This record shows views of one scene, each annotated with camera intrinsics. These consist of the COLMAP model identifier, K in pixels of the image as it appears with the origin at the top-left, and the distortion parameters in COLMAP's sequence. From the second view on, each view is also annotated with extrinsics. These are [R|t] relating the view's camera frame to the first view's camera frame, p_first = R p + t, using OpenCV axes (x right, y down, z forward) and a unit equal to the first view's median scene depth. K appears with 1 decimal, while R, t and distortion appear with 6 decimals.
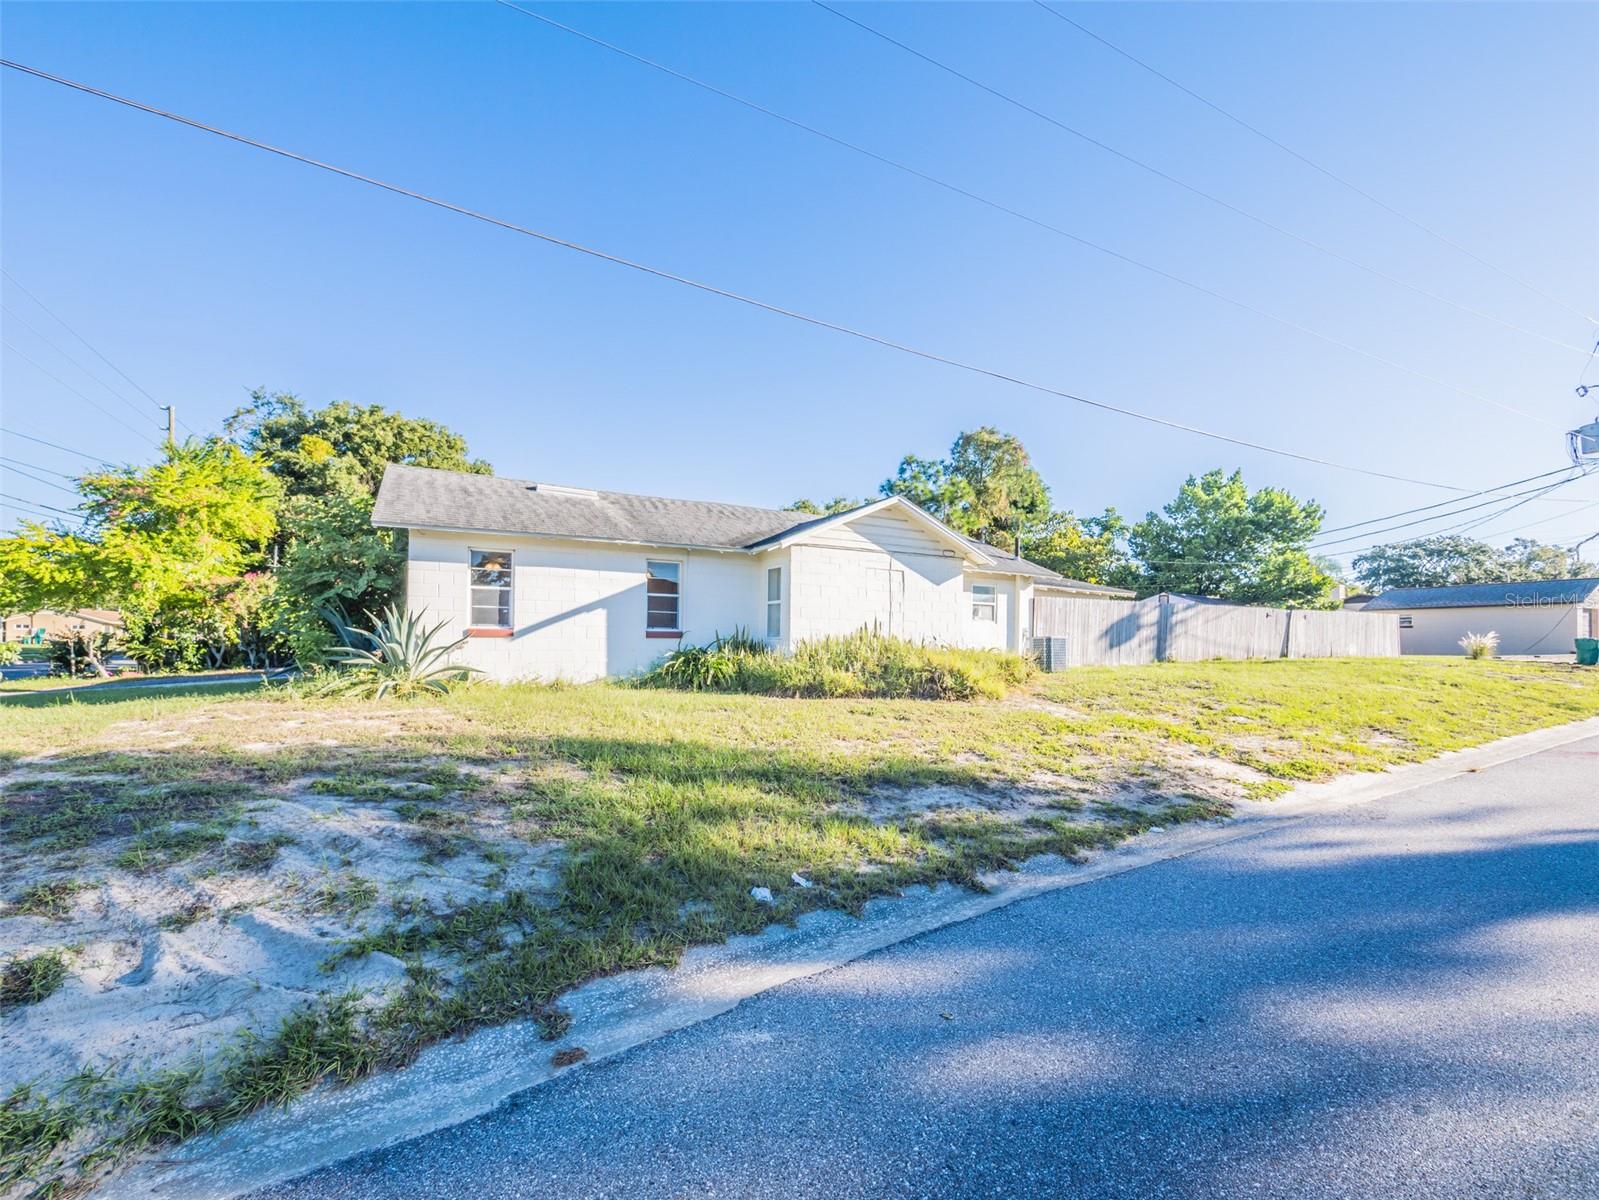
lens RADIAL K [[681.9, 0, 799.6], [0, 681.9, 609.3], [0, 0, 1]] dist [-0.005077, -0.001138]
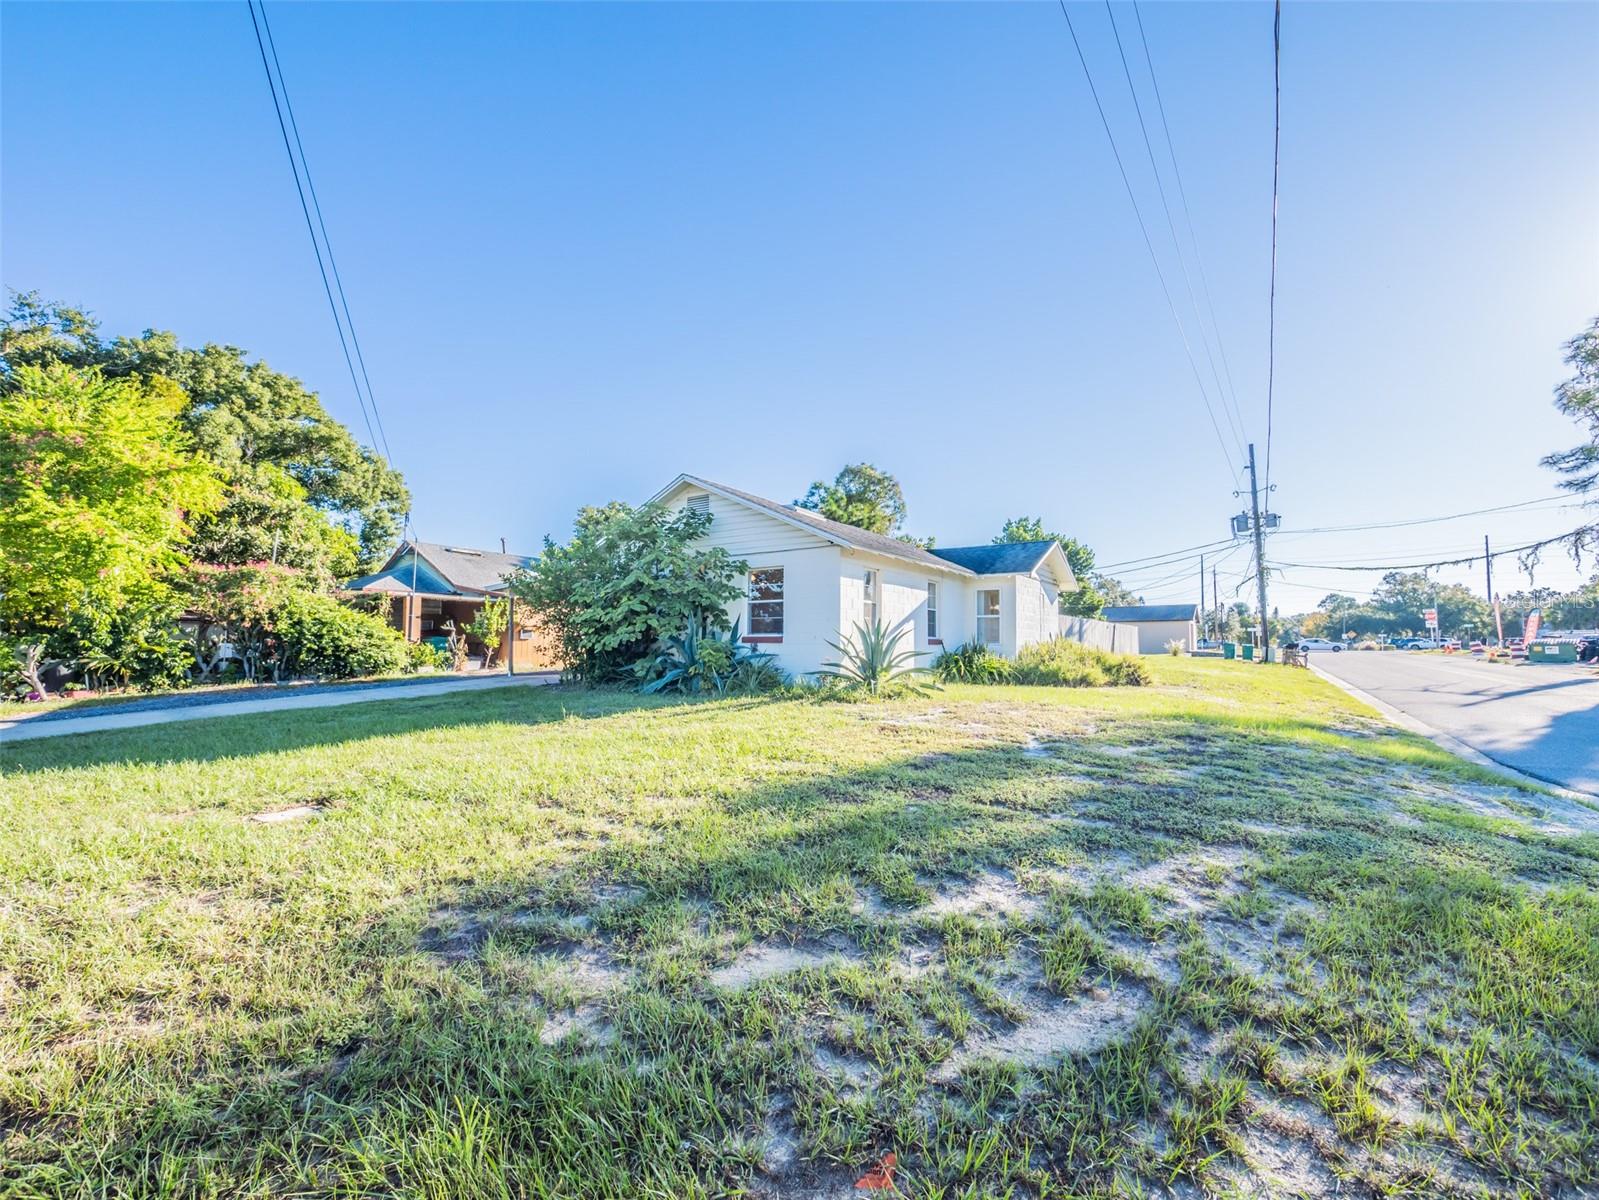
lens RADIAL K [[681.9, 0, 800.0], [0, 681.9, 599.3], [0, 0, 1]] dist [-0.005077, -0.001138]
pose [[0.891412, 0.028879, 0.452273, -0.600090], [-0.020696, 0.999521, -0.023030, -0.003837], [-0.452721, 0.011169, 0.891582, 0.003944]]
